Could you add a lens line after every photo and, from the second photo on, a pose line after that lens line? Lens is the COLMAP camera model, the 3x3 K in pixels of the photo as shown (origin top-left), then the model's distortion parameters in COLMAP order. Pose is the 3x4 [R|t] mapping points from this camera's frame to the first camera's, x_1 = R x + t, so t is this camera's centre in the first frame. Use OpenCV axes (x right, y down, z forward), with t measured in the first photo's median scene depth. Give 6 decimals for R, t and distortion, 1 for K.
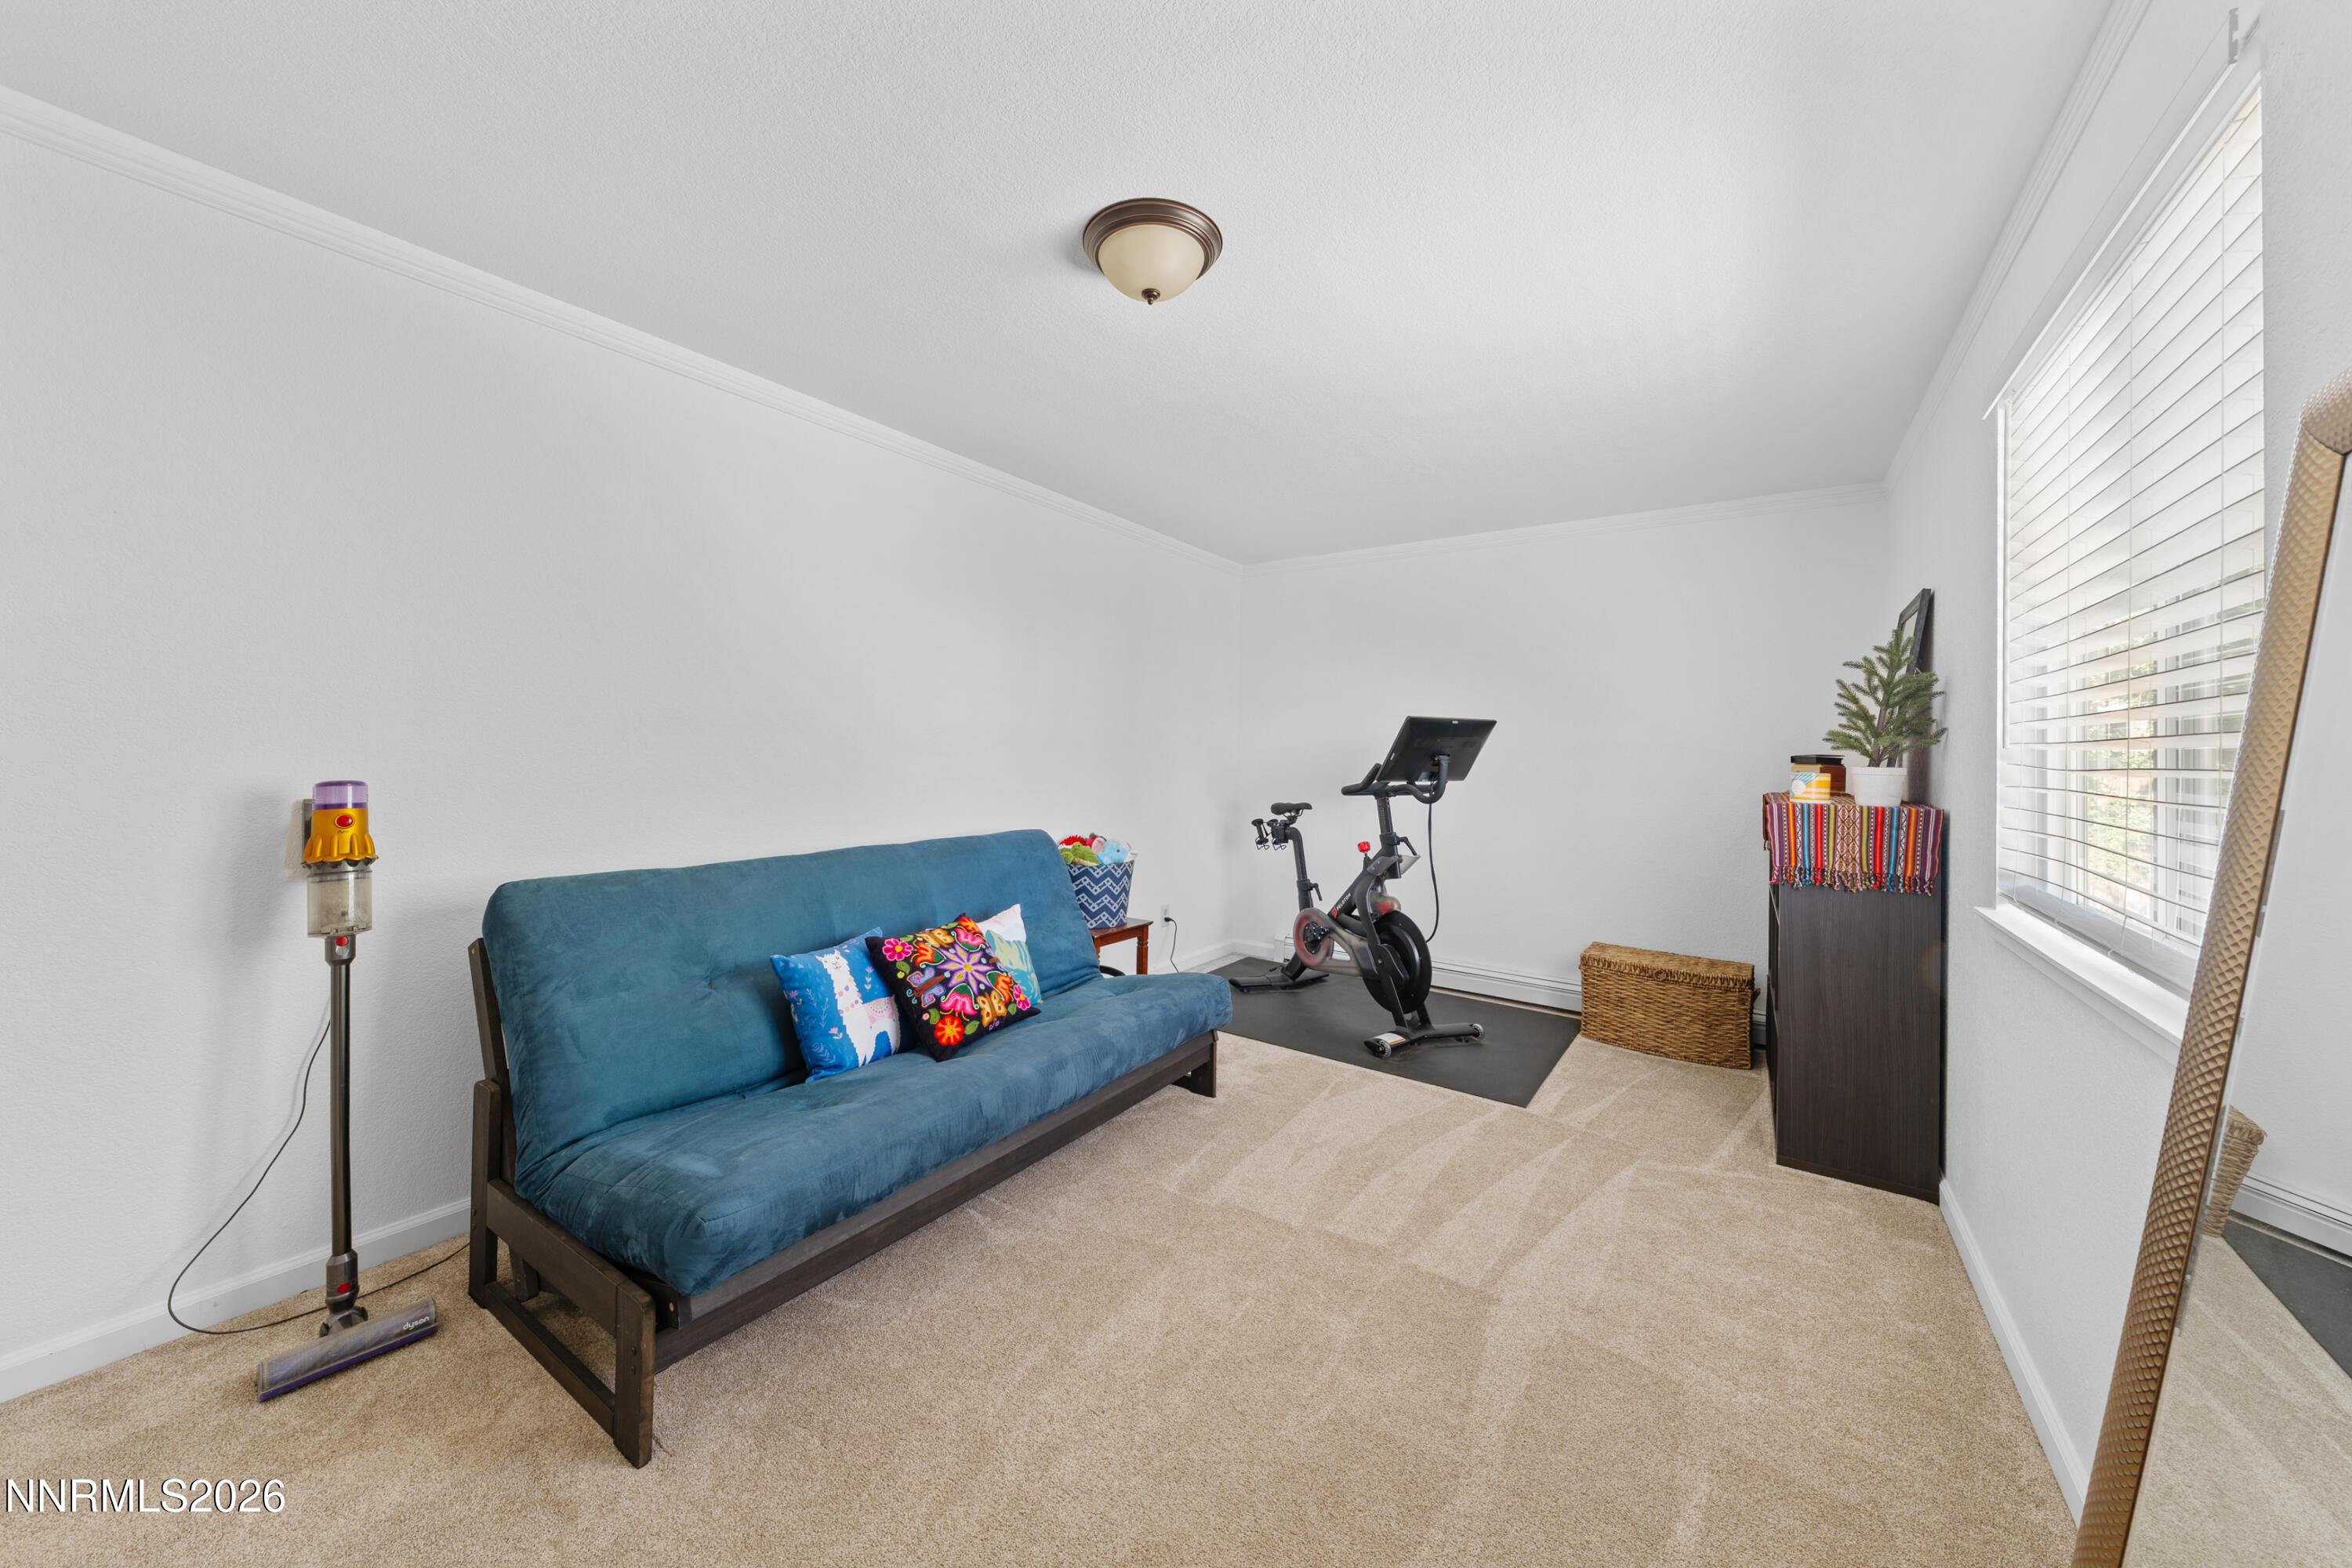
lens RADIAL K [[837.6, 0, 1176.5], [0, 837.6, 748.1], [0, 0, 1]] dist [0.000571, 0.000123]
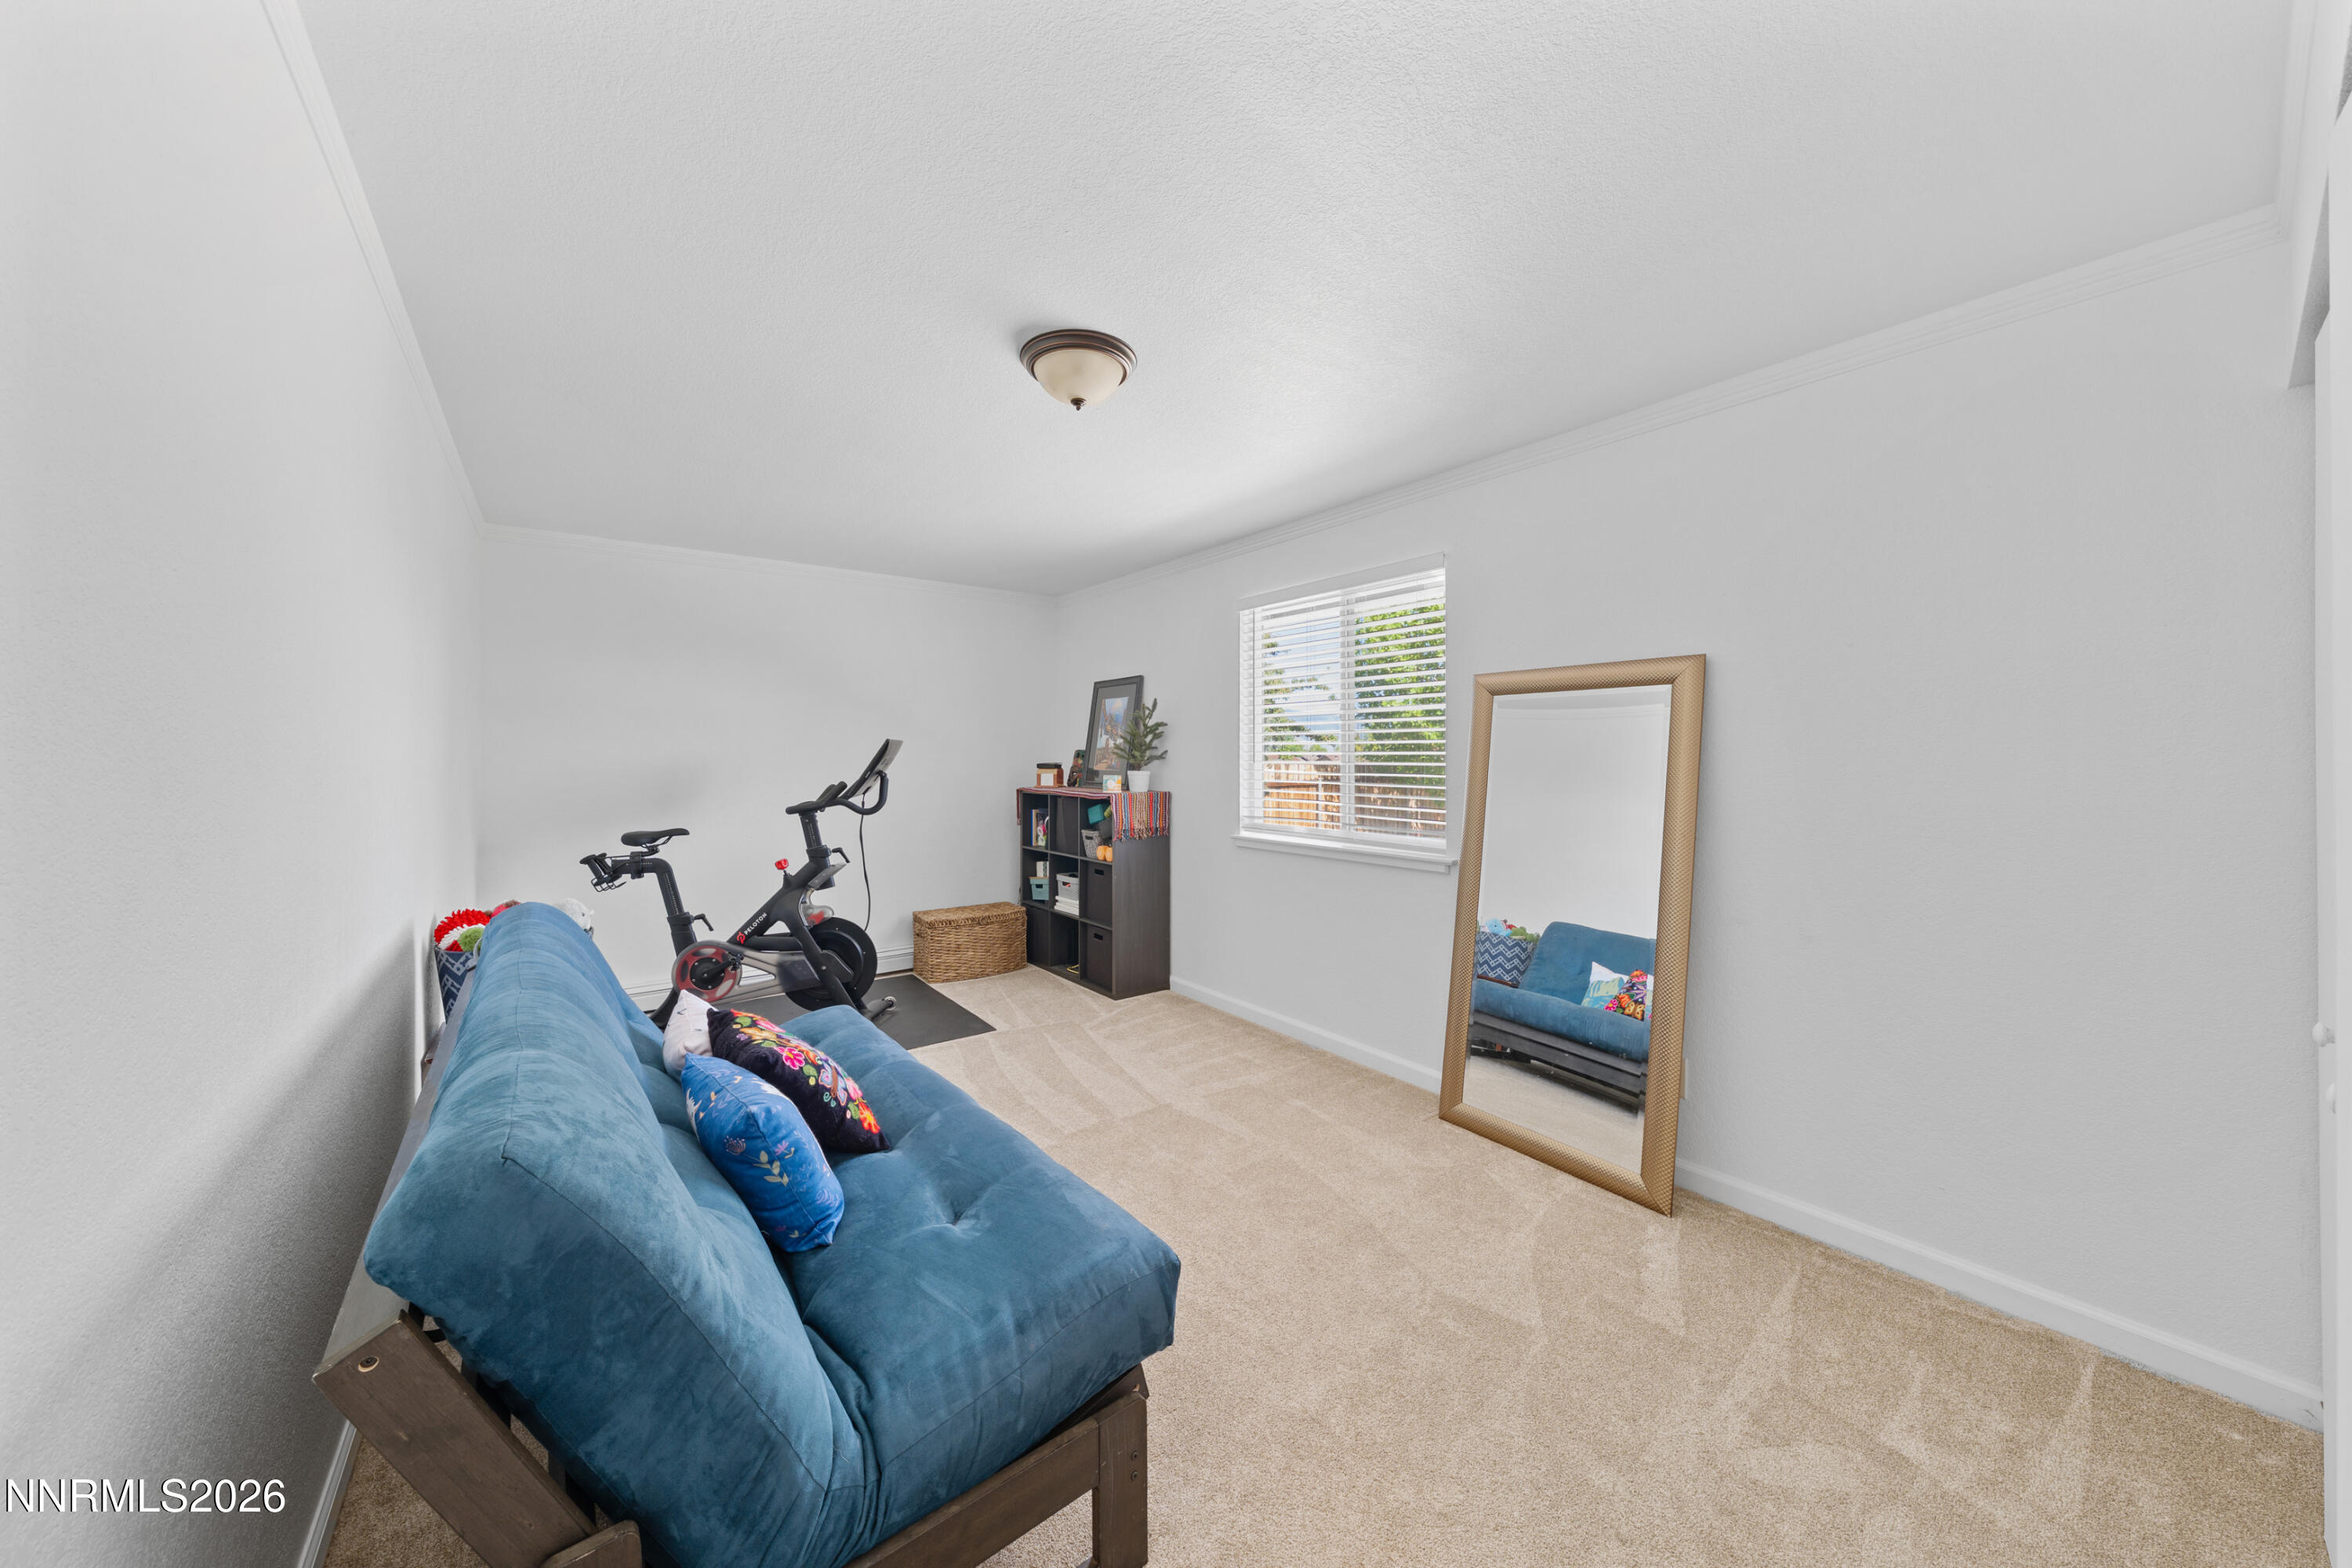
lens RADIAL K [[794.6, 0, 1172.0], [0, 794.6, 776.8], [0, 0, 1]] dist [0.000162, 0.000274]
pose [[0.311880, -0.045792, 0.949017, -0.571094], [0.004106, 0.998894, 0.046850, -0.032828], [-0.950113, -0.010715, 0.311723, 0.270962]]
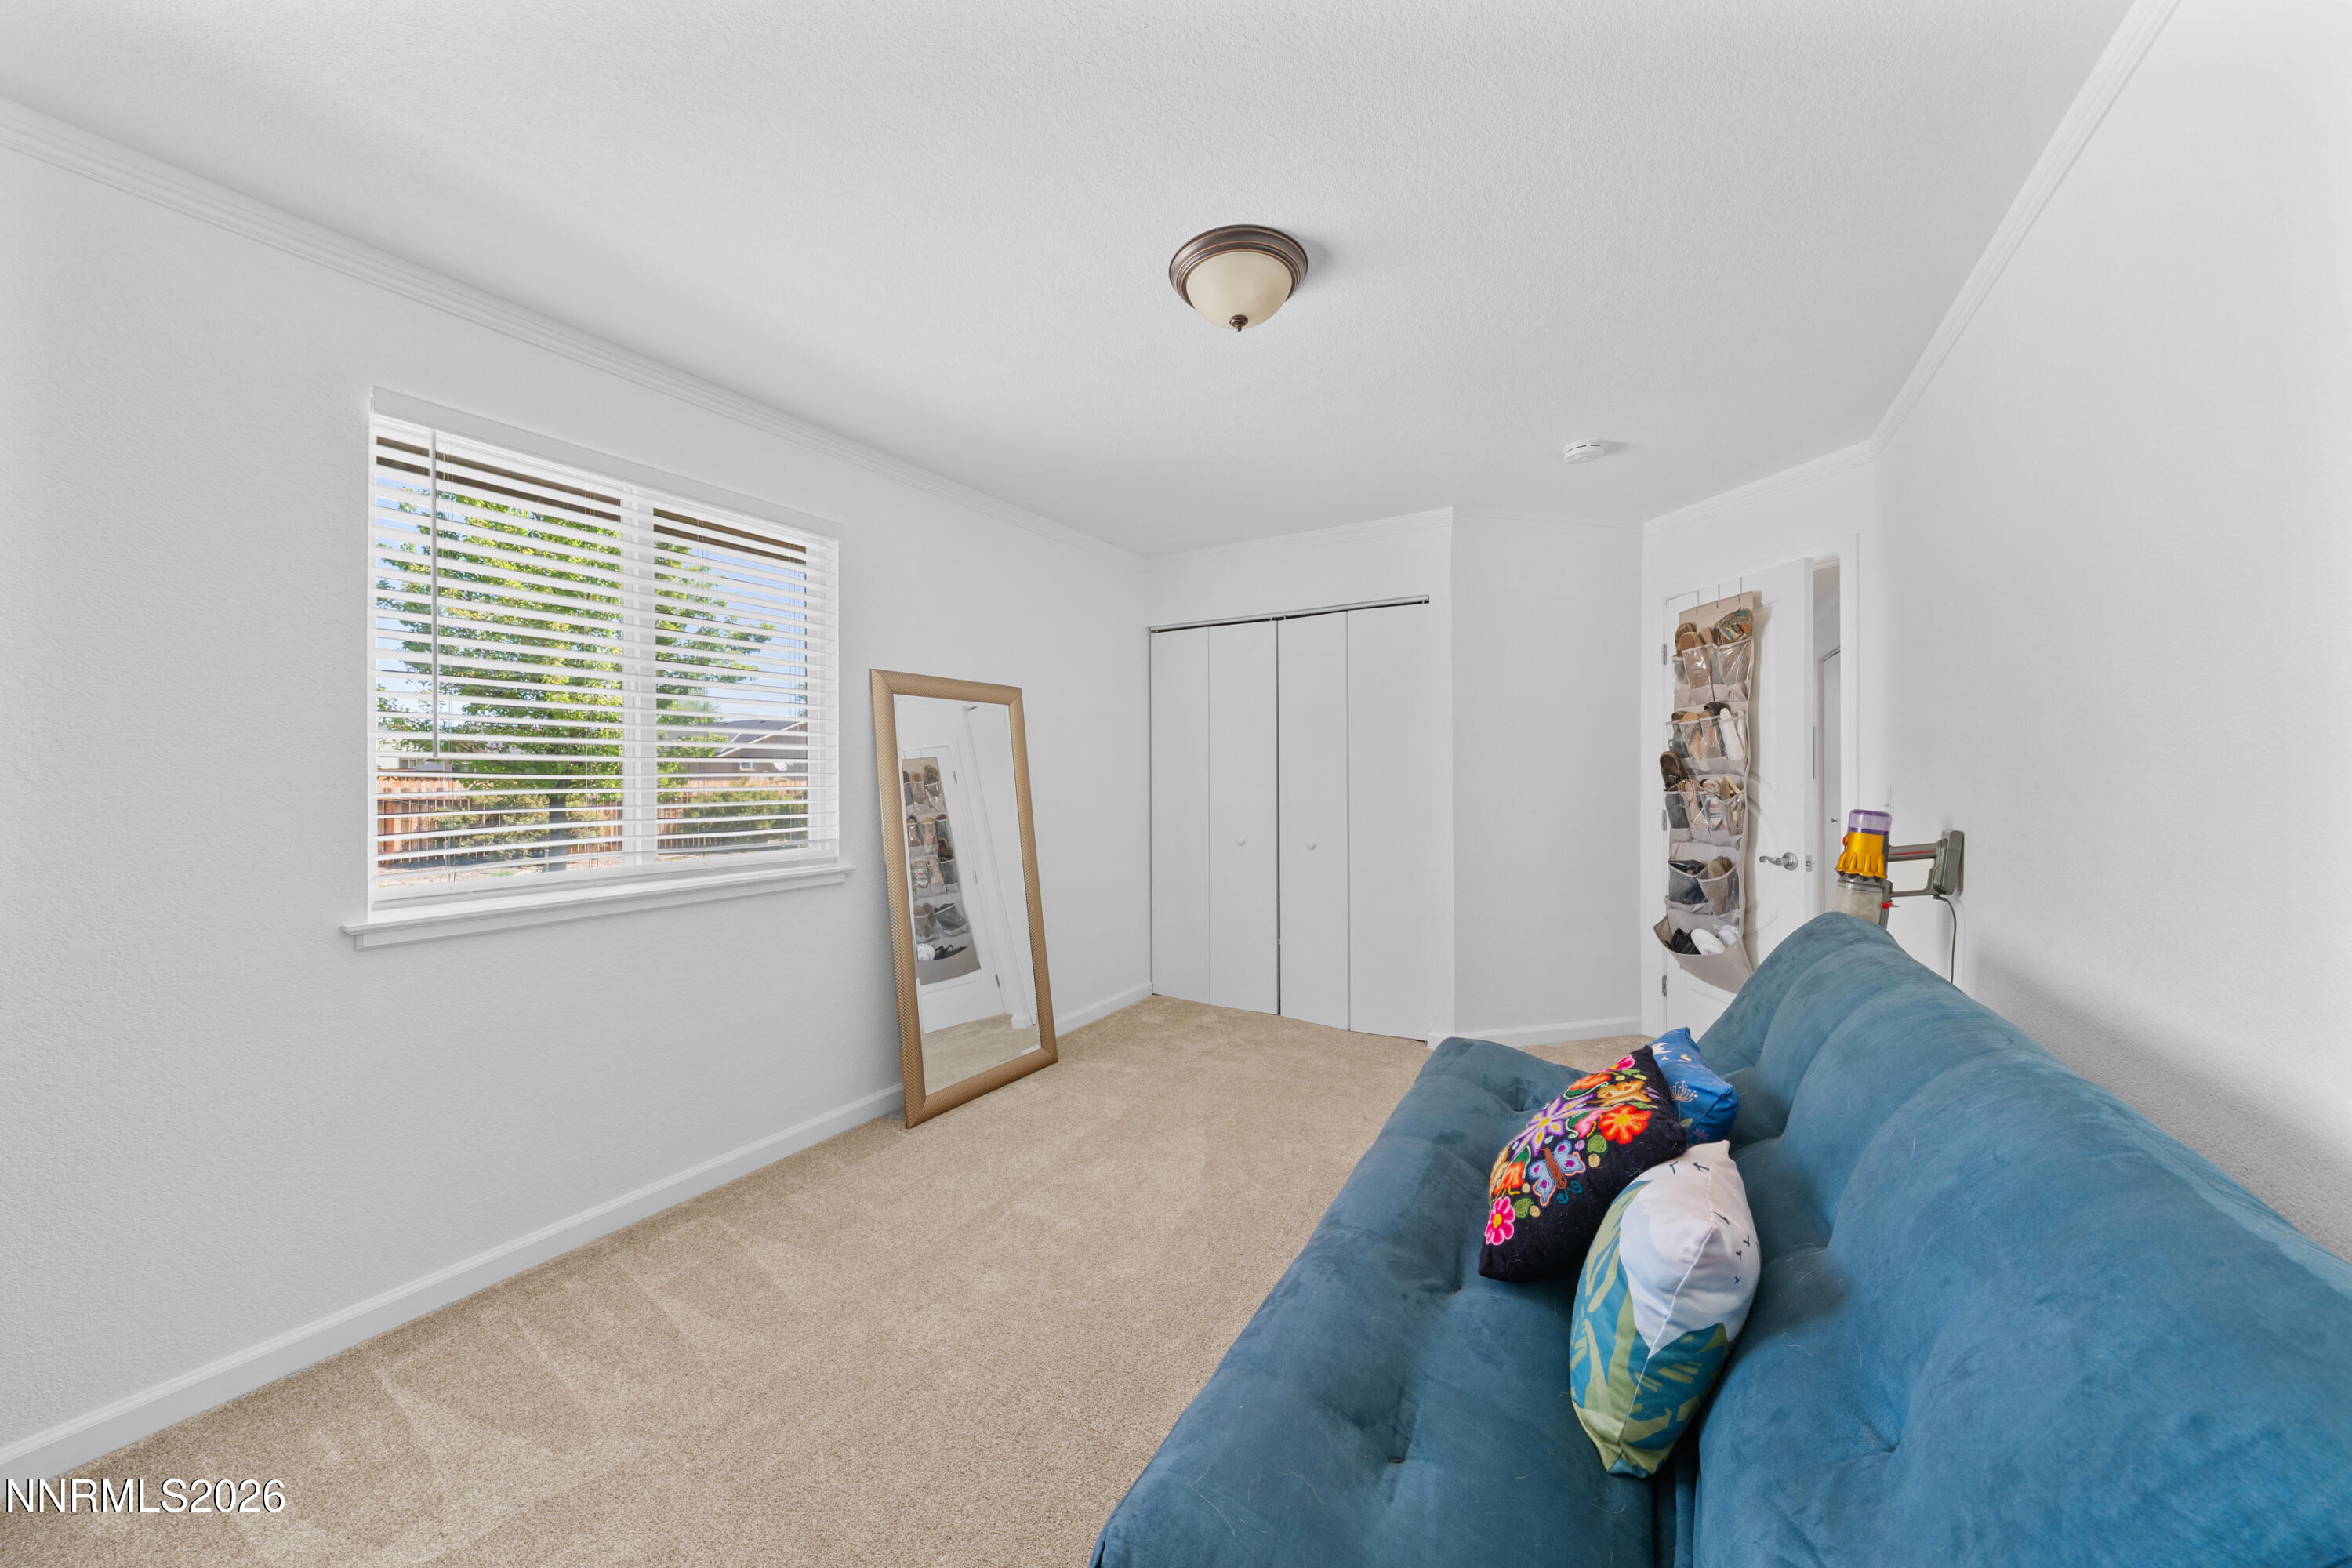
lens RADIAL K [[794.6, 0, 1172.0], [0, 794.6, 776.8], [0, 0, 1]] dist [0.000162, 0.000274]
pose [[-0.999353, -0.012327, -0.033784, 0.021040], [-0.012387, 0.999922, 0.001563, 0.003705], [0.033762, 0.001981, -0.999428, 1.018883]]
